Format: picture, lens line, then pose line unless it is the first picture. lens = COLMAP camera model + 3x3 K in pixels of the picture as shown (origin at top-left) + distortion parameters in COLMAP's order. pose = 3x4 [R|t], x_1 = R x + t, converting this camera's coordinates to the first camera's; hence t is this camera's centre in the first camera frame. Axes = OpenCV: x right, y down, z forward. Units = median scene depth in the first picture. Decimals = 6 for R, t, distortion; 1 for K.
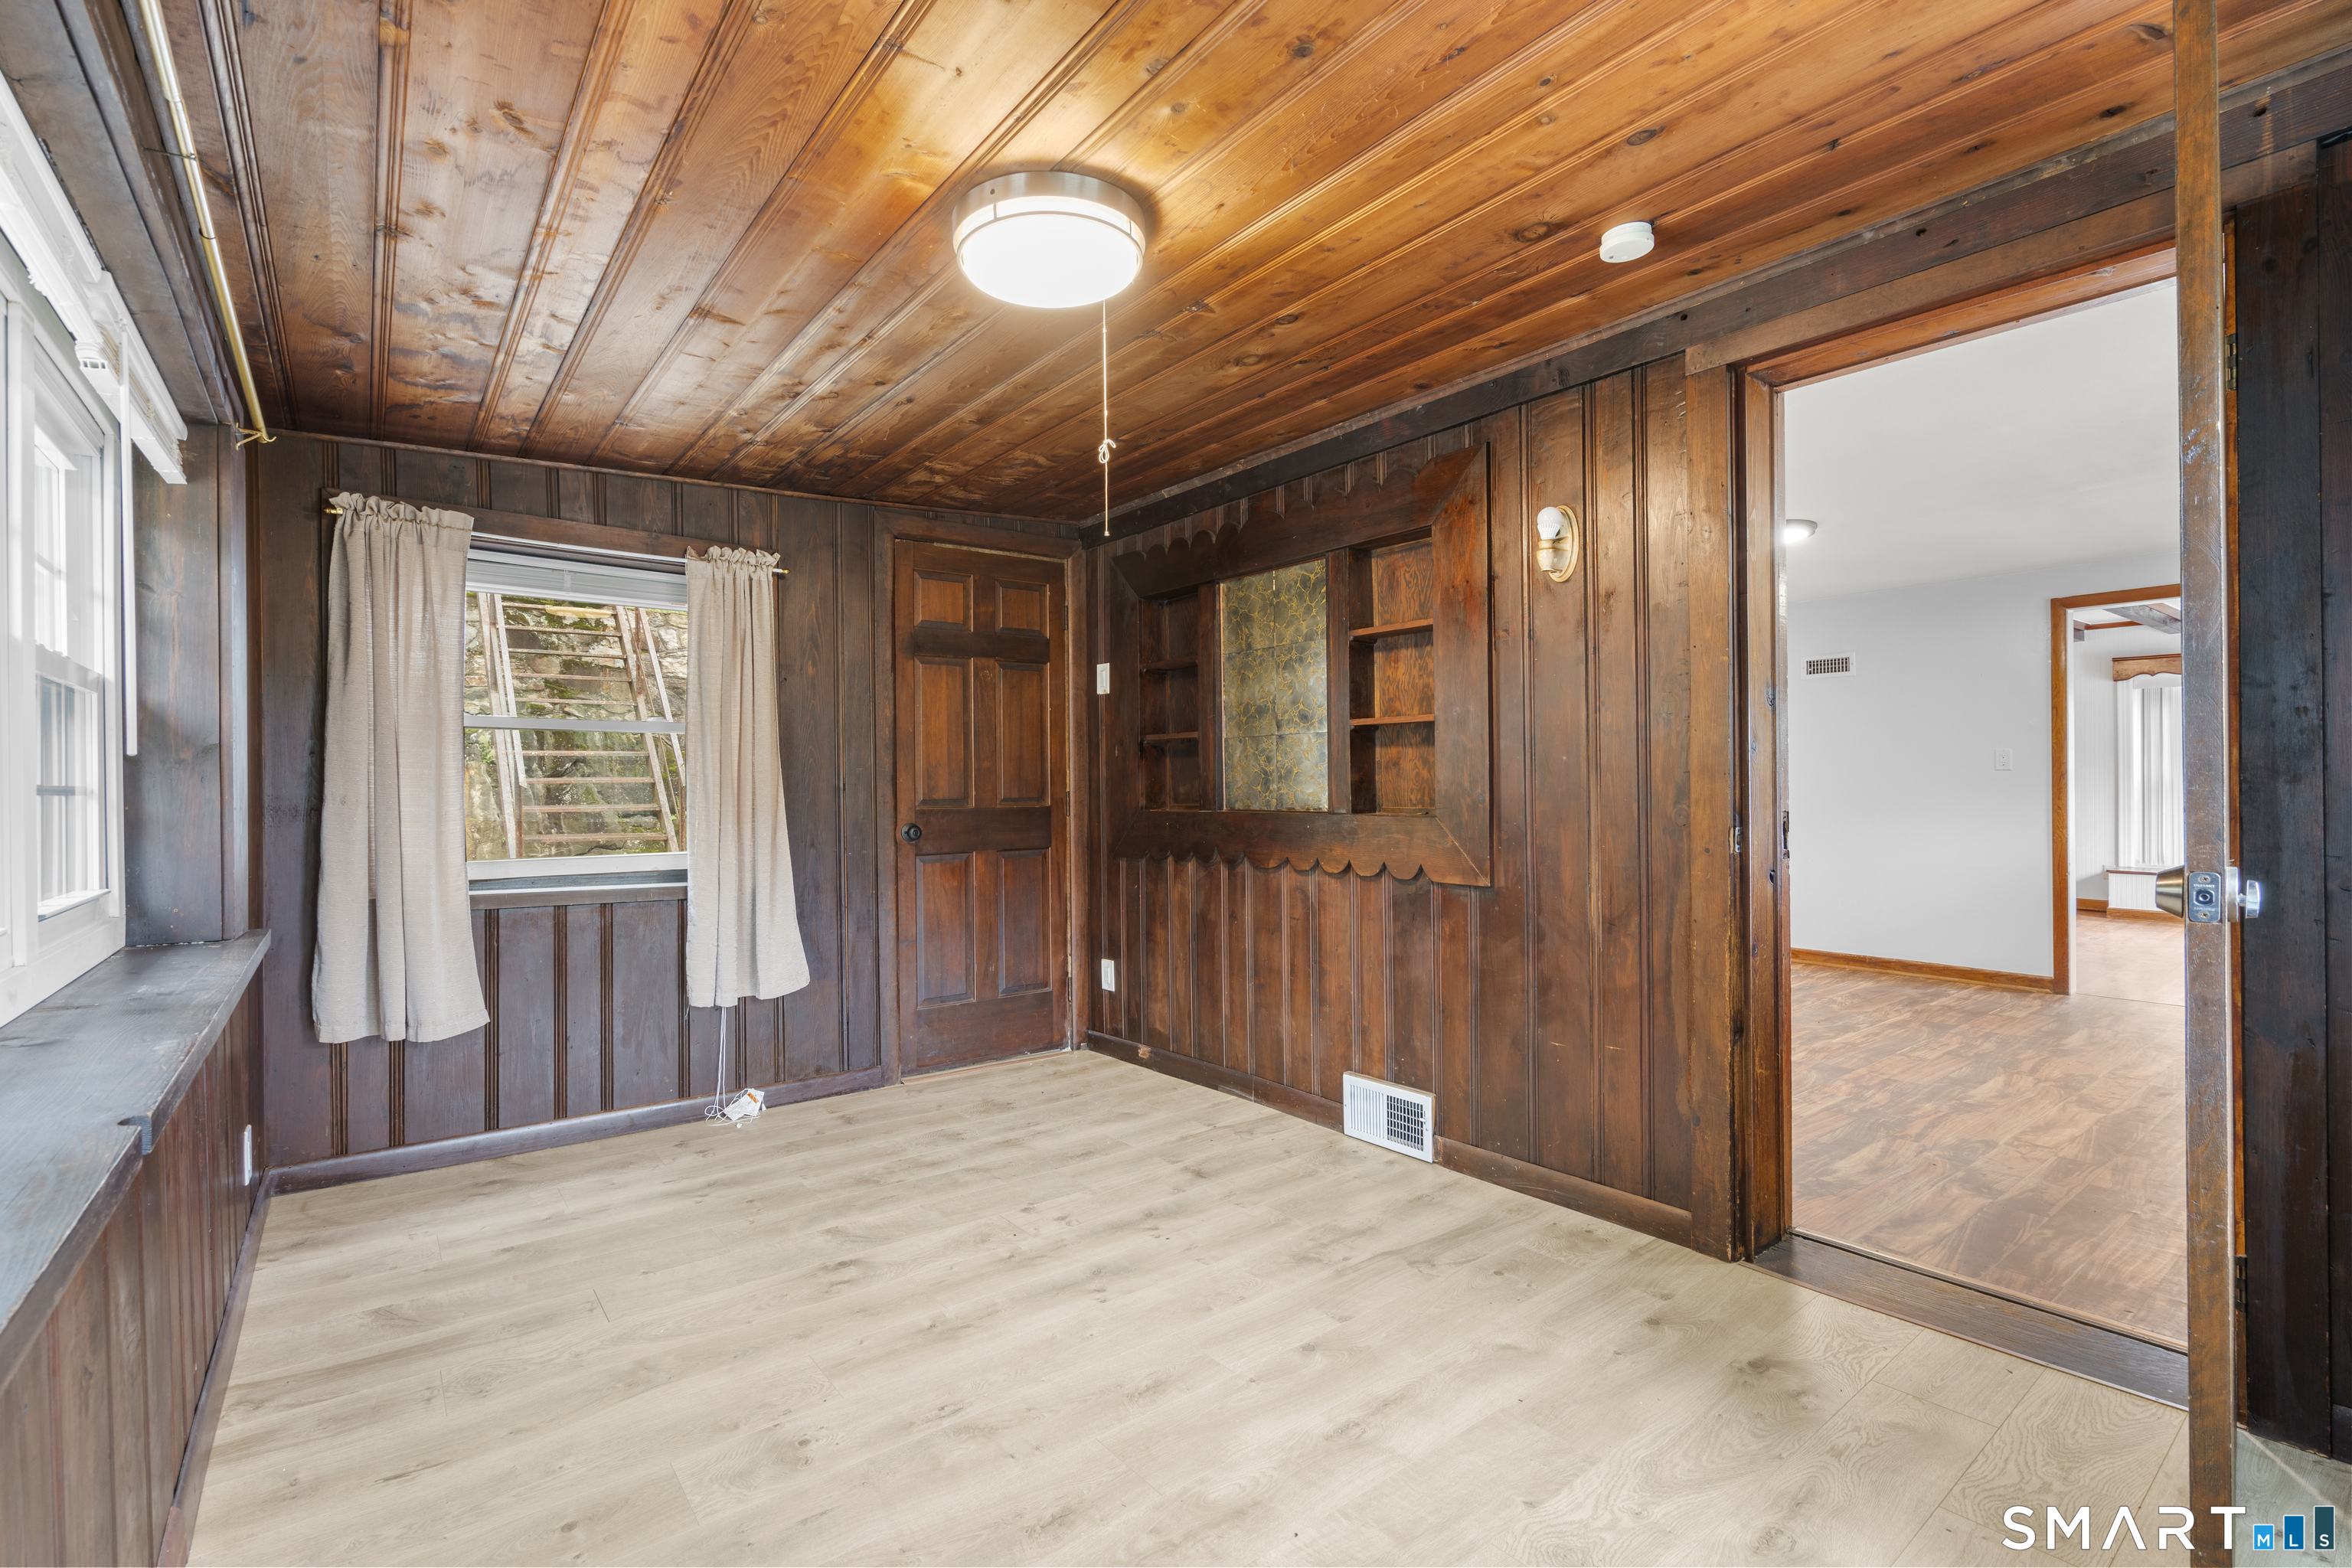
lens RADIAL K [[1052.7, 0, 1170.8], [0, 1052.7, 784.1], [0, 0, 1]] dist [-0.007276, 0.003527]
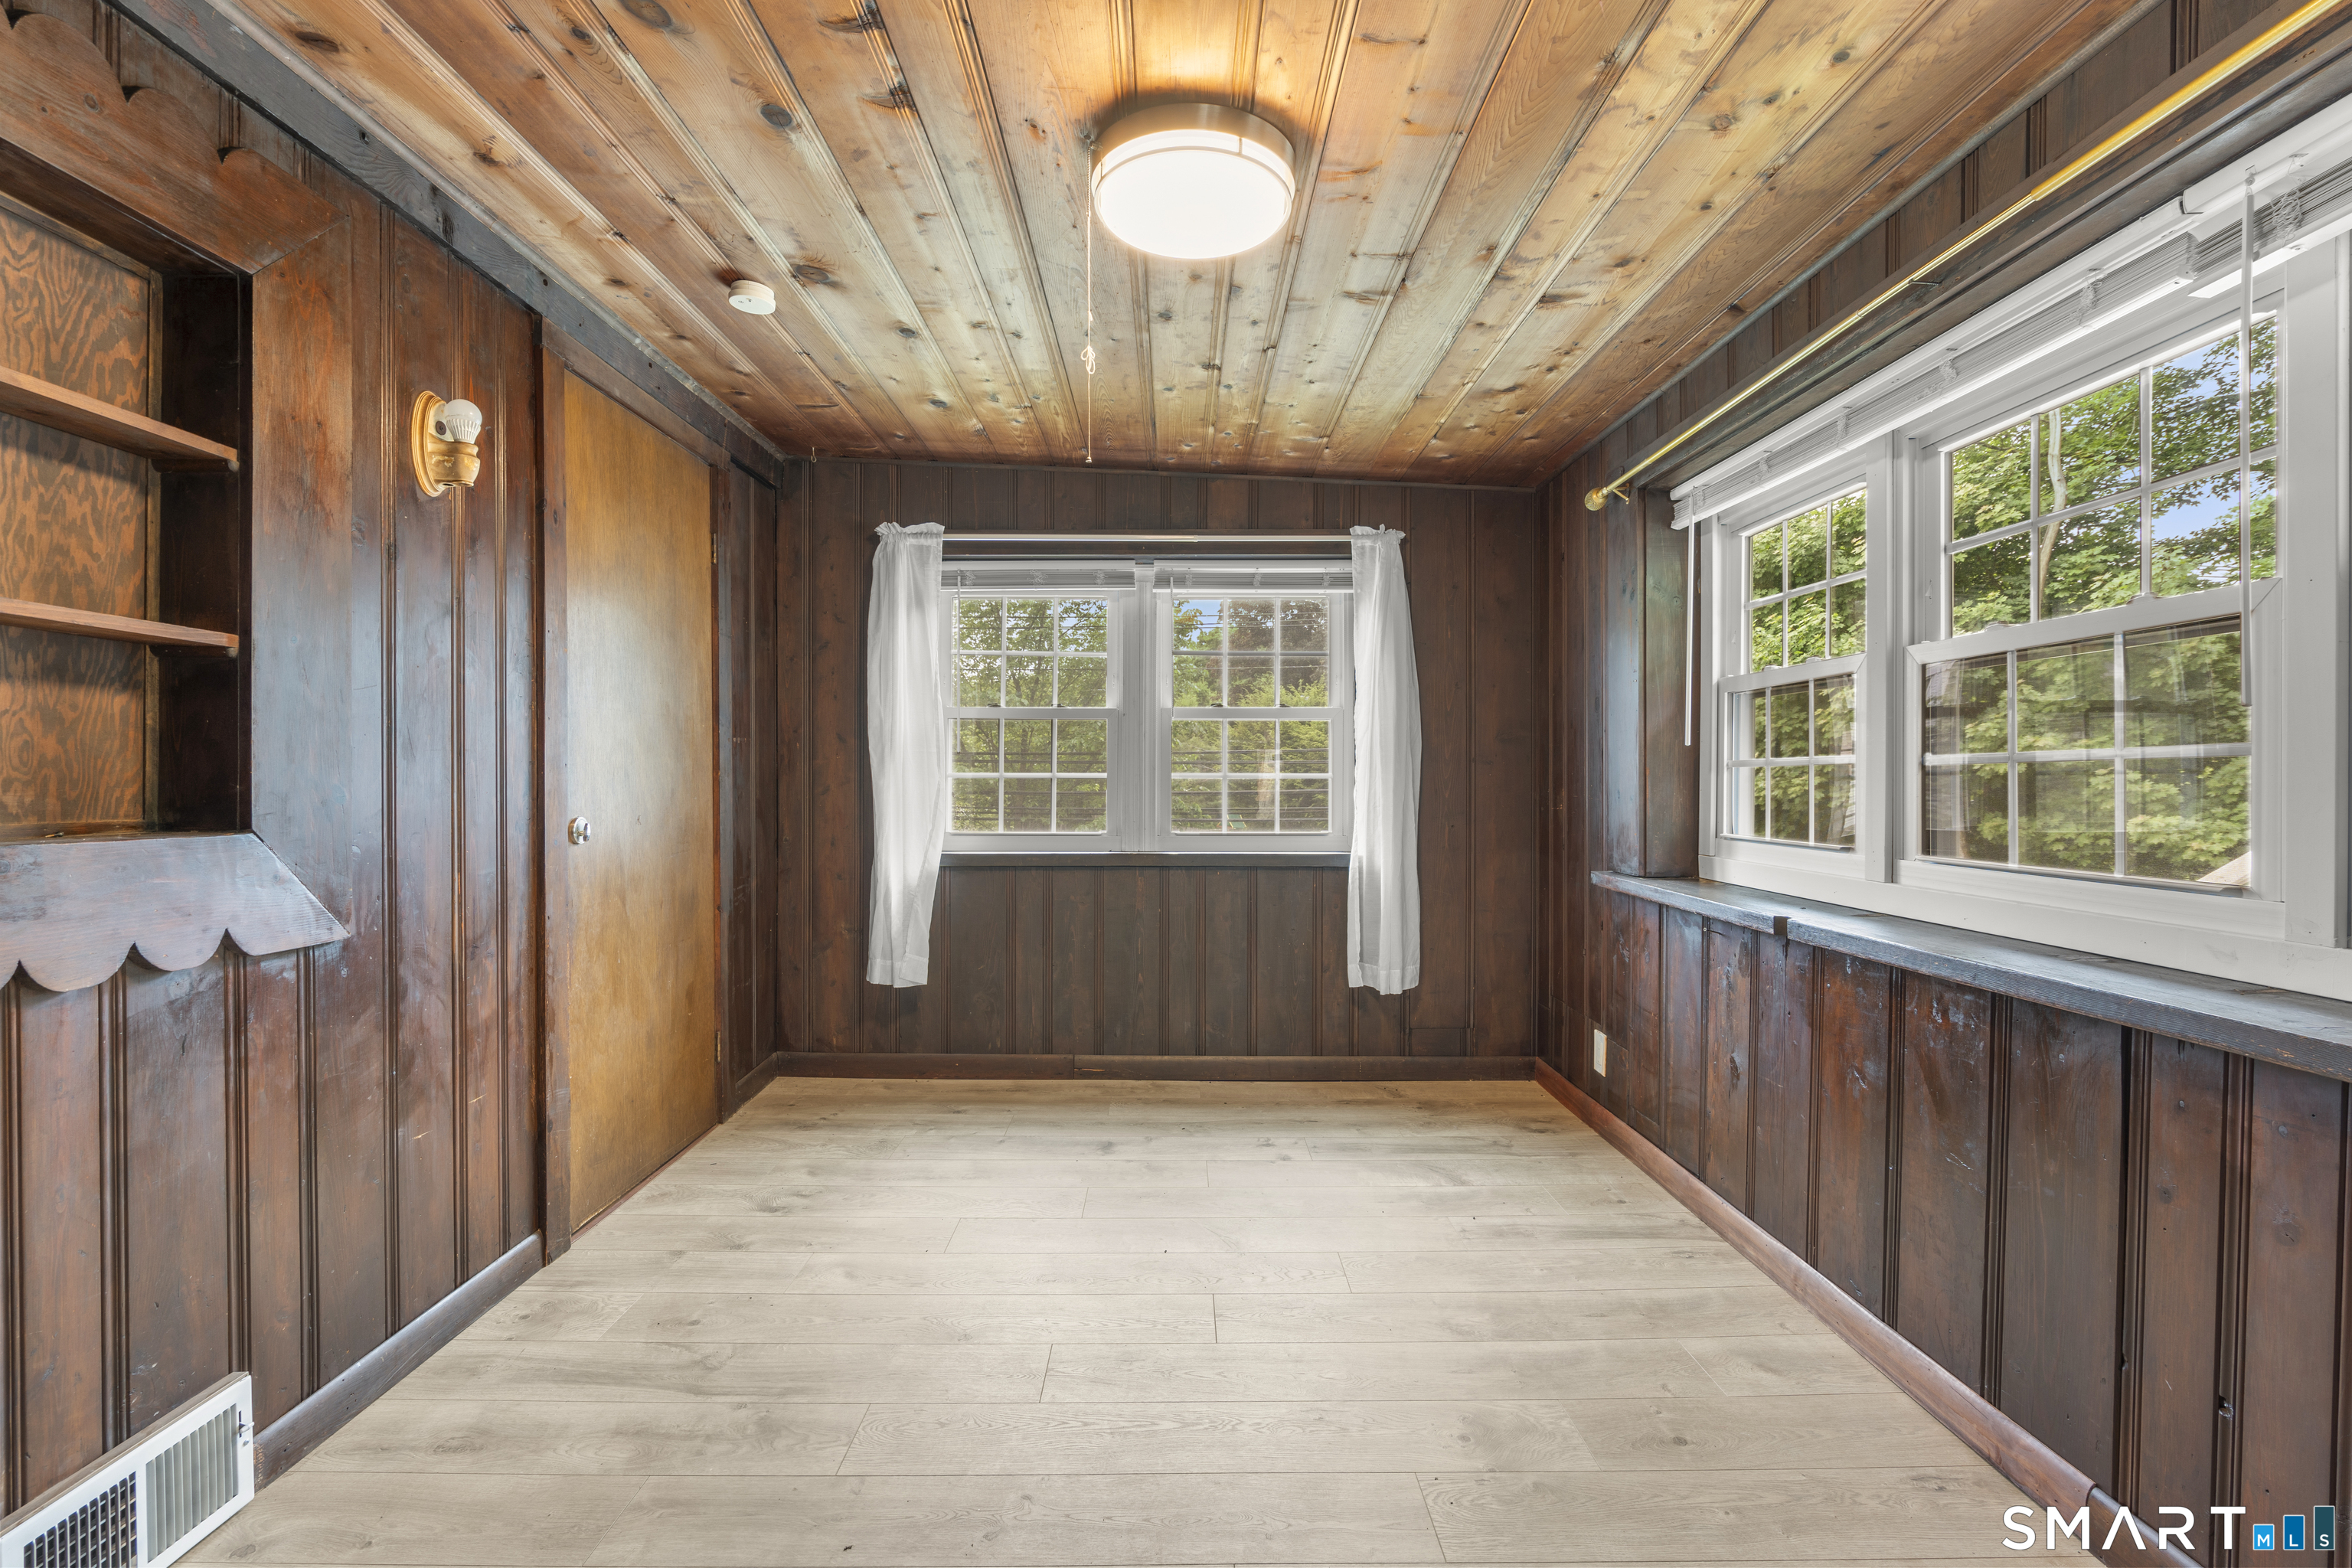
lens RADIAL K [[1052.7, 0, 1170.8], [0, 1052.7, 784.1], [0, 0, 1]] dist [-0.007276, 0.003527]
pose [[-0.788102, 0.009583, 0.615471, -0.414516], [0.010876, 0.999940, -0.001642, 0.012555], [-0.615449, 0.005399, -0.788158, 1.082642]]
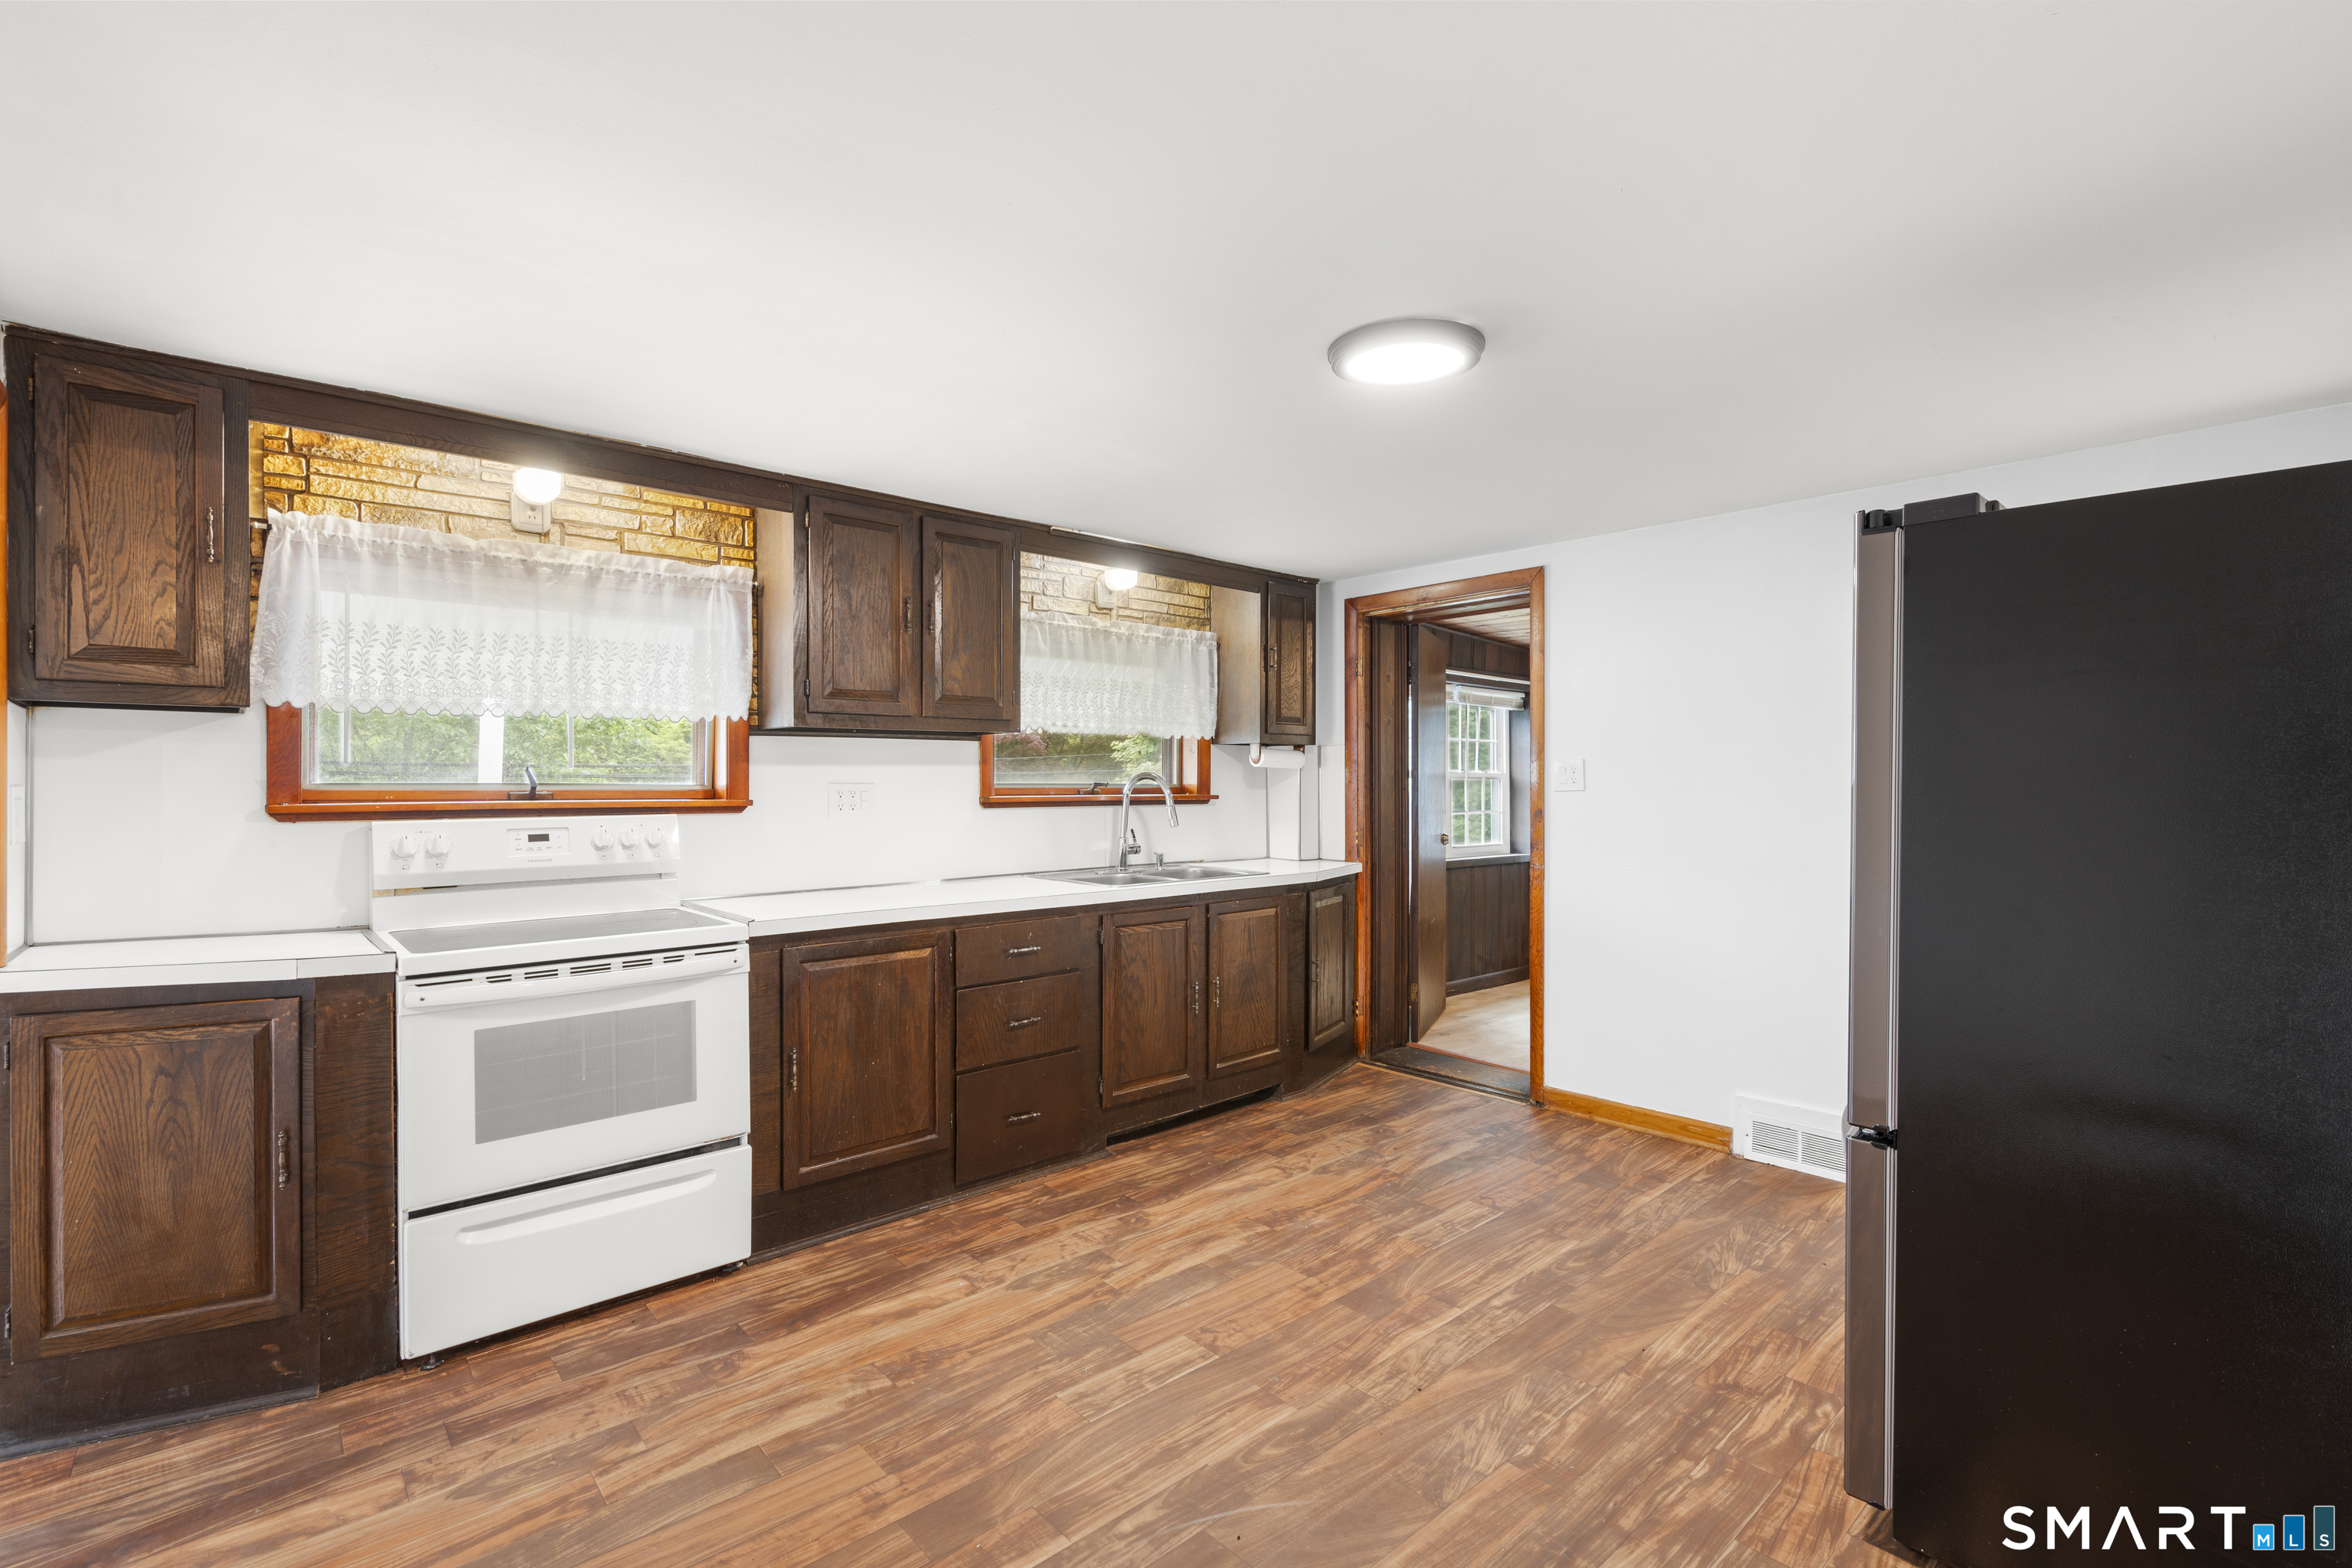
lens RADIAL K [[1052.7, 0, 1170.8], [0, 1052.7, 784.1], [0, 0, 1]] dist [-0.007276, 0.003527]
pose [[-0.997471, 0.010115, -0.070352, 1.034707], [0.010218, 0.999947, -0.001105, -0.058549], [0.070337, -0.001821, -0.997522, 2.128120]]
